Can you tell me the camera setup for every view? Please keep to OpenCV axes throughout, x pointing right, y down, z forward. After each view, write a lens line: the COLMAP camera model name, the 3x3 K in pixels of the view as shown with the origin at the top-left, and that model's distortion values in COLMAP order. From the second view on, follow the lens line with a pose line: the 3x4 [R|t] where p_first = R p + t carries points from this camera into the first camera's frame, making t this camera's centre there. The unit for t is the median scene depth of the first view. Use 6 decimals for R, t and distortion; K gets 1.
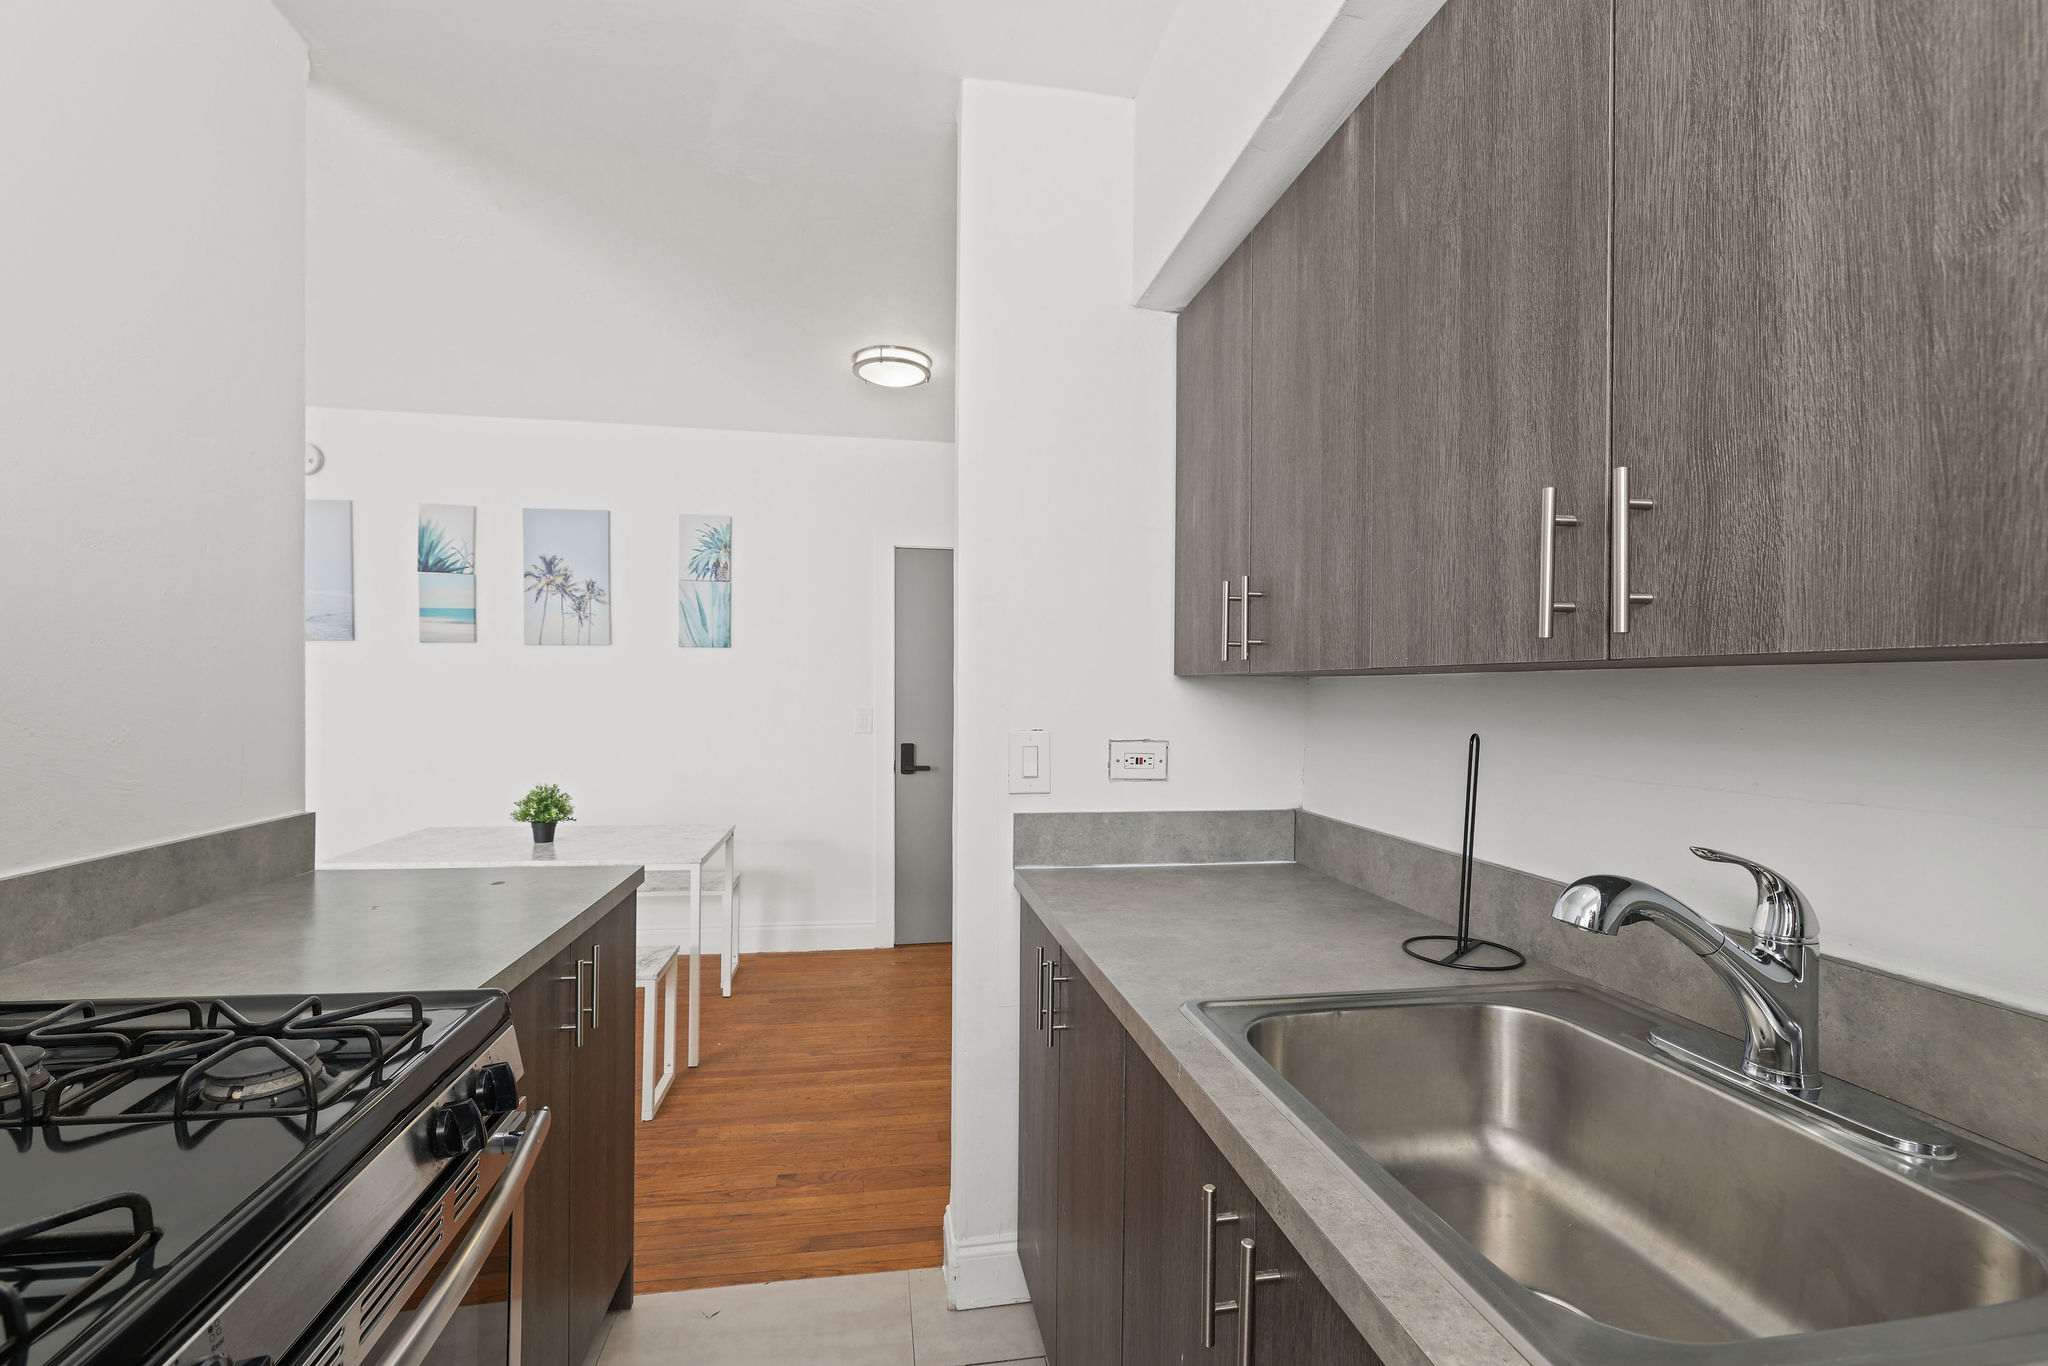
lens RADIAL K [[894.2, 0, 1025.3], [0, 894.2, 686.5], [0, 0, 1]] dist [0.004514, 0.000154]
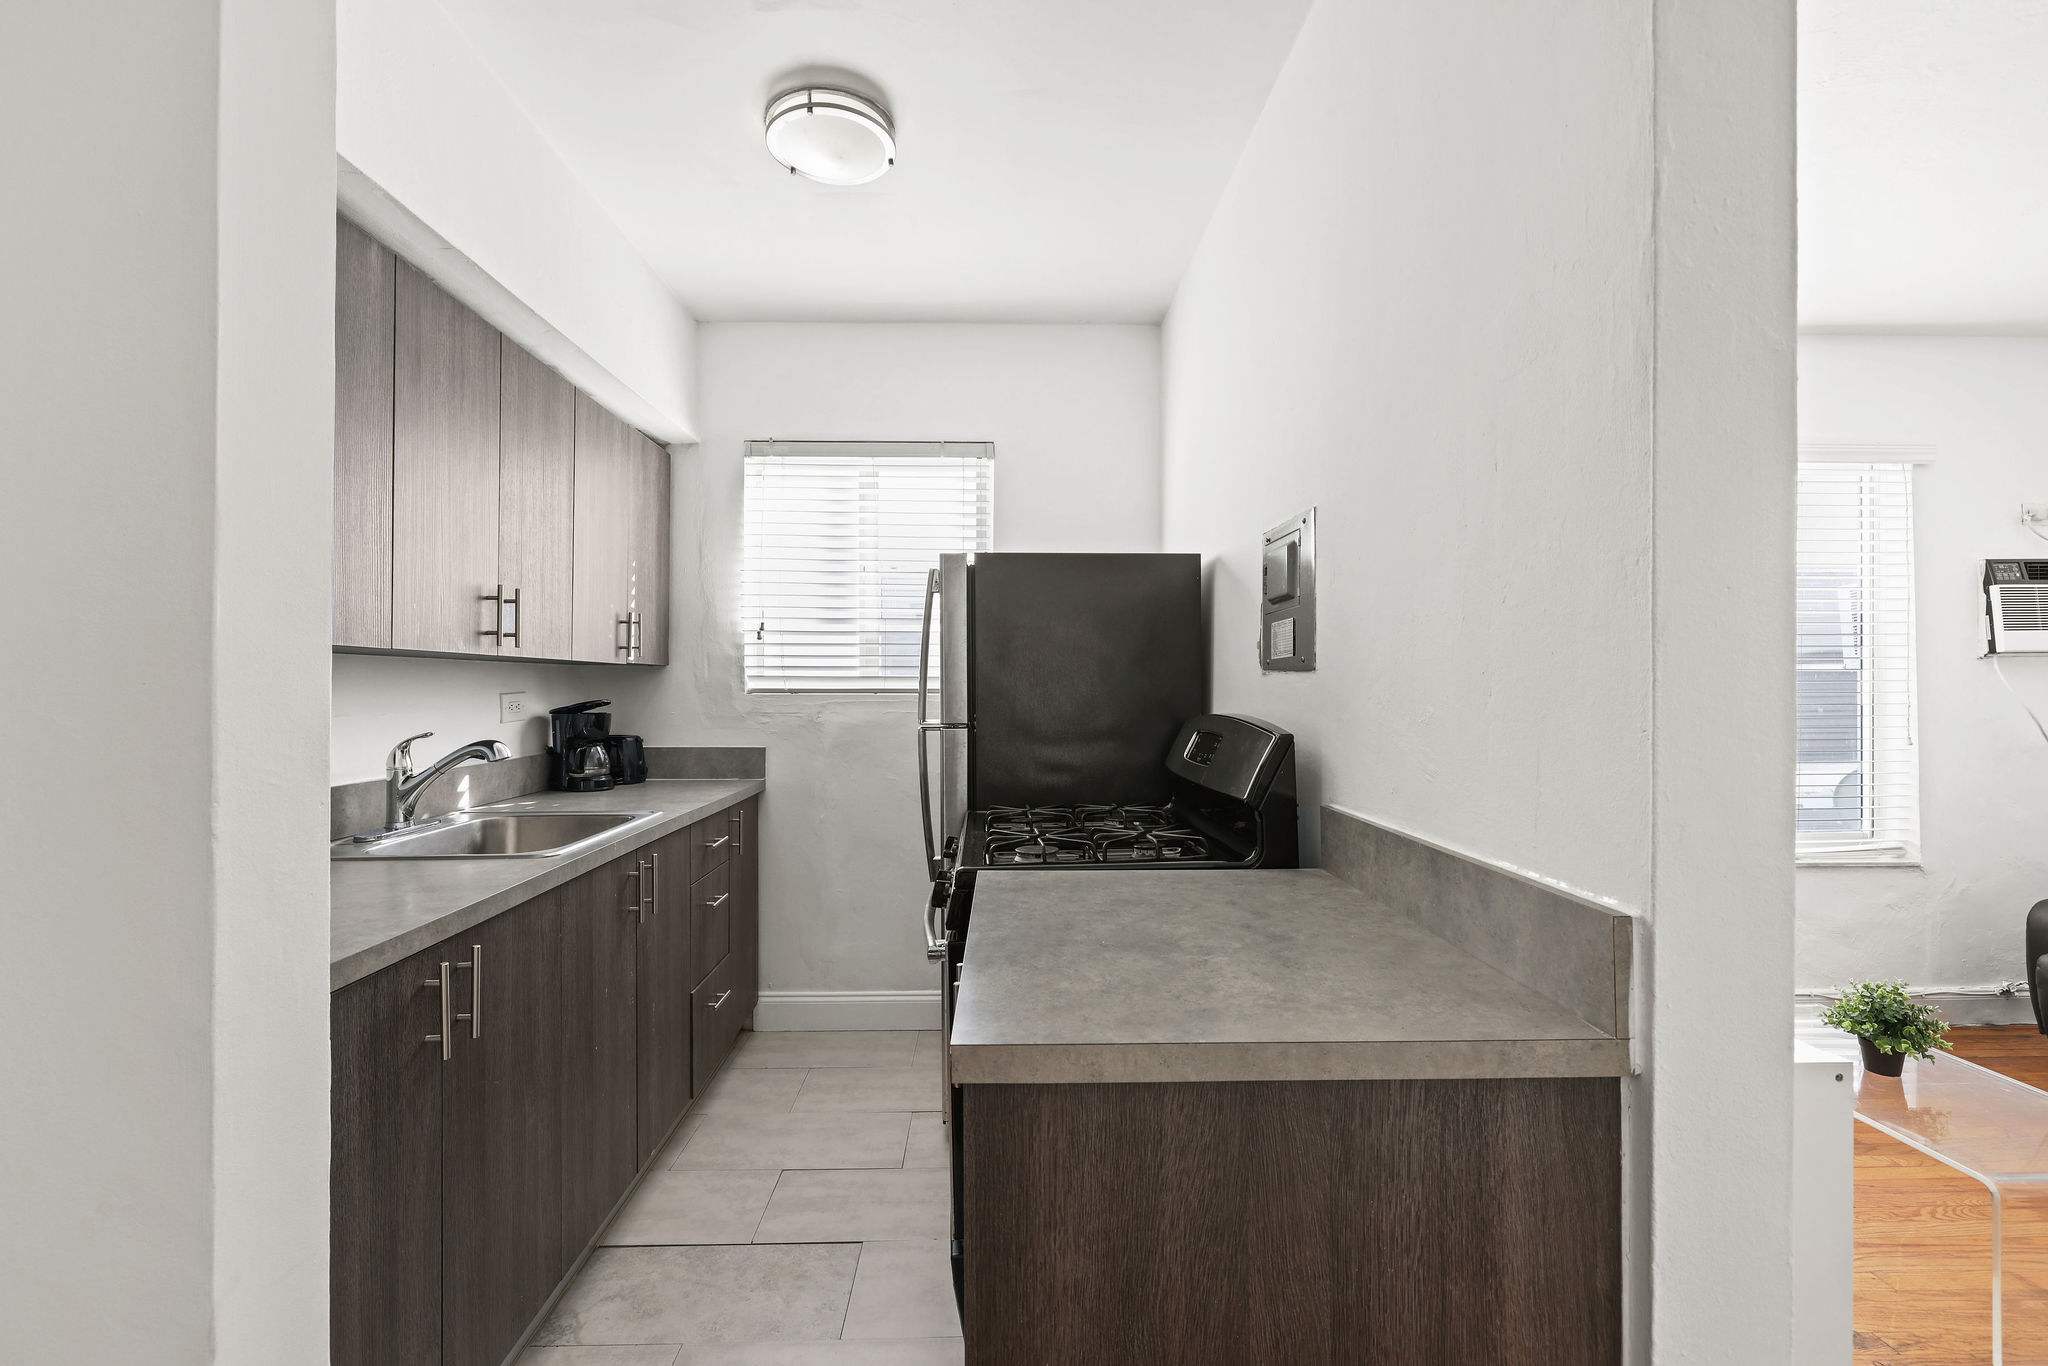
lens RADIAL K [[894.2, 0, 1025.4], [0, 894.2, 683.2], [0, 0, 1]] dist [0.004514, 0.000154]
pose [[0.150759, -0.000893, 0.988570, -0.573995], [0.002827, 0.999996, 0.000472, -1.289744], [-0.988566, 0.002724, 0.150761, 1.465813]]
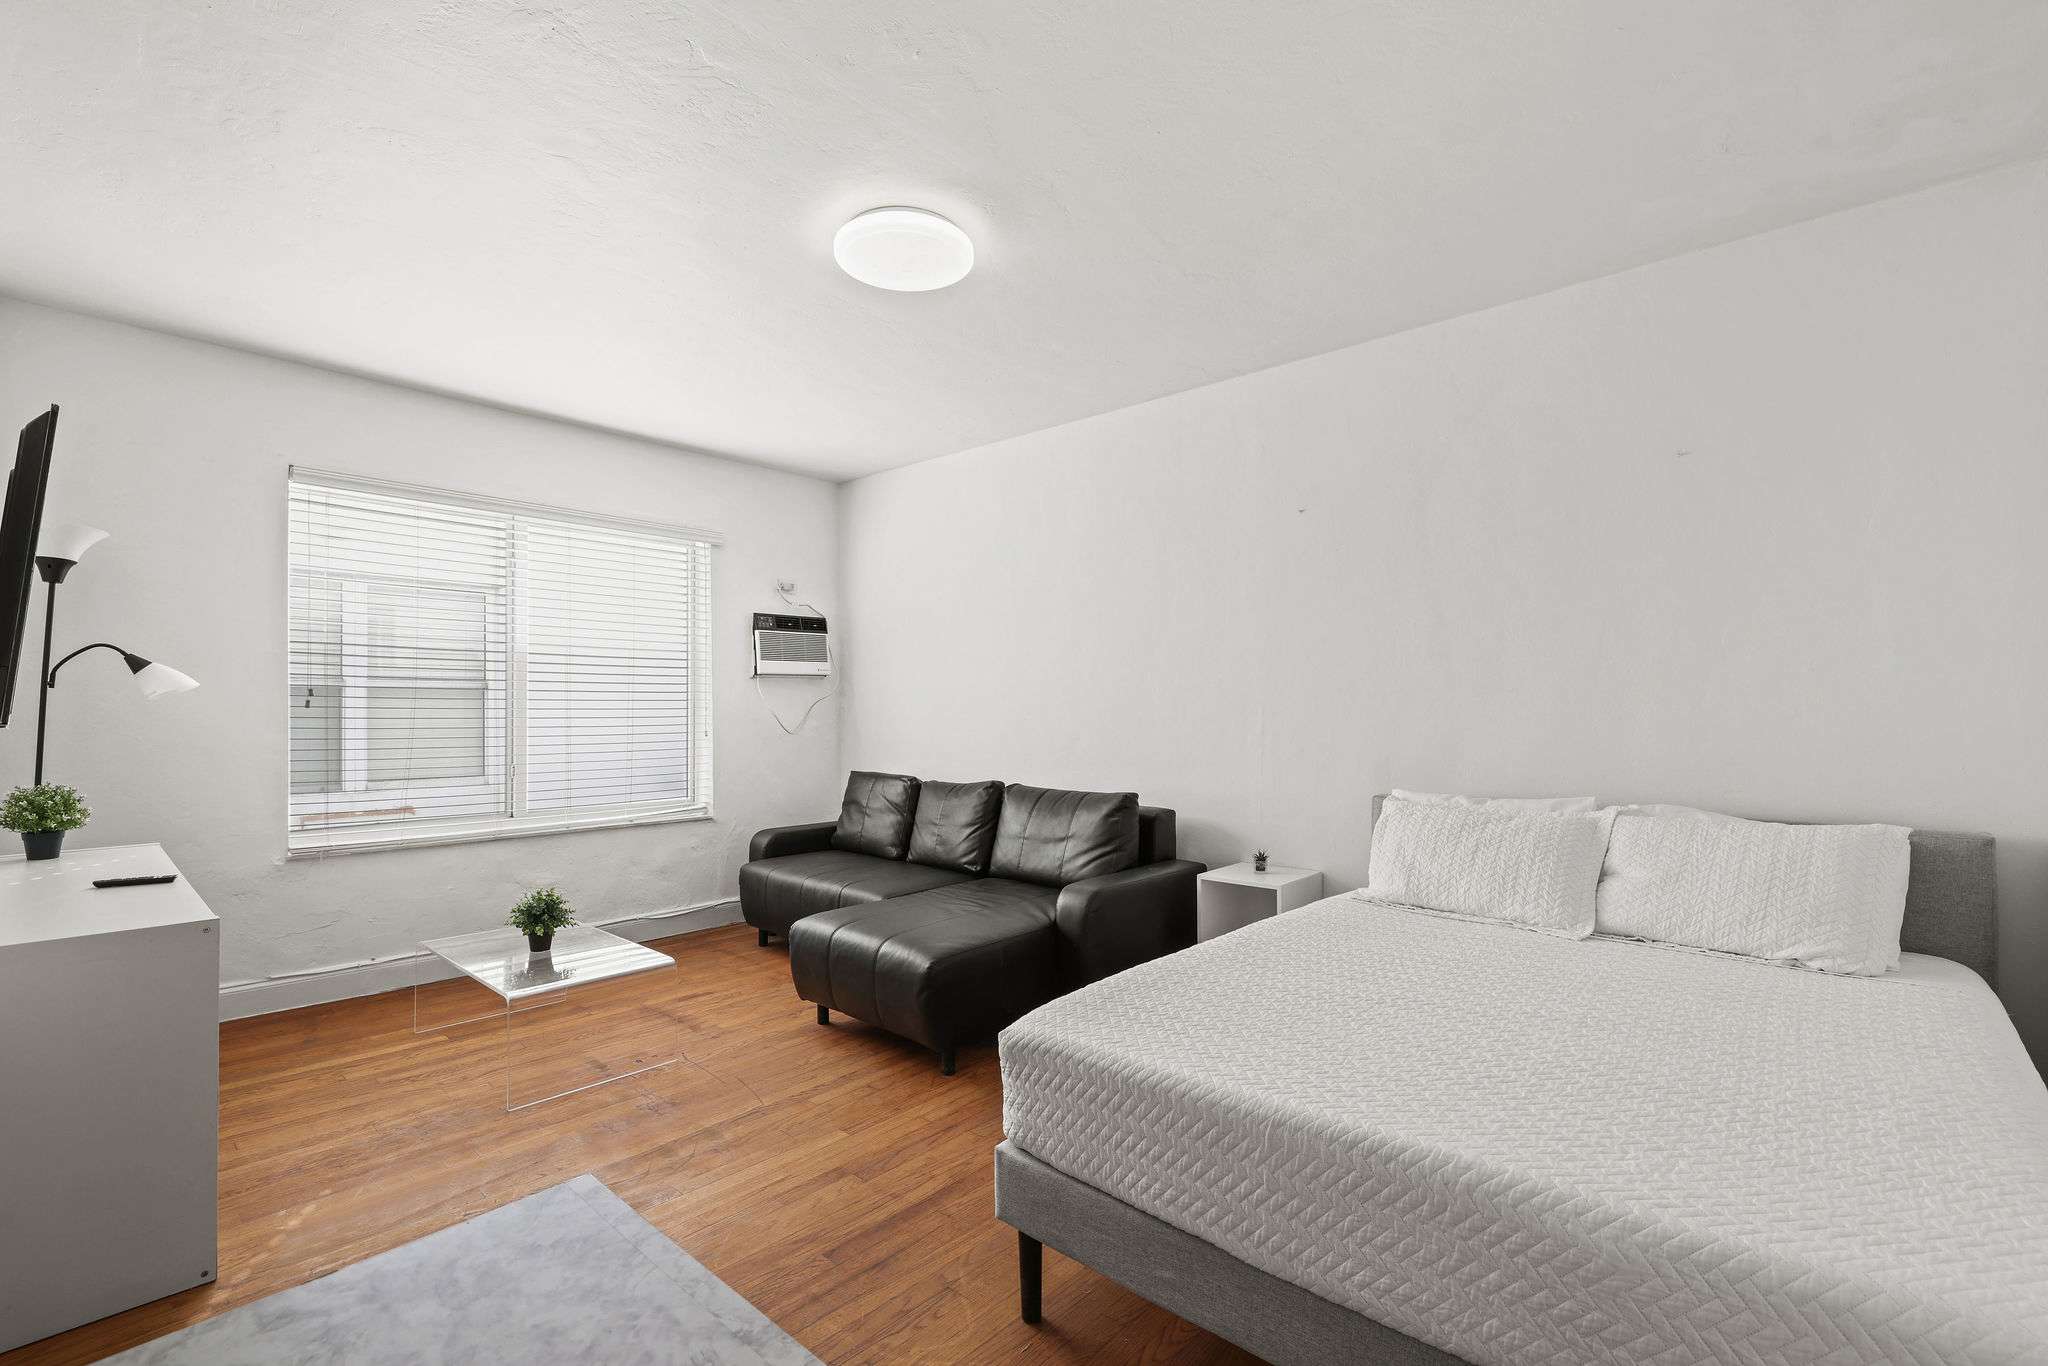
lens RADIAL K [[894.2, 0, 1038.9], [0, 894.2, 716.6], [0, 0, 1]] dist [0.004514, 0.000154]
pose [[-0.612625, -0.008632, 0.790326, -2.357110], [0.003415, 0.999902, 0.013568, -1.174899], [-0.790366, 0.011011, -0.612536, -0.389761]]
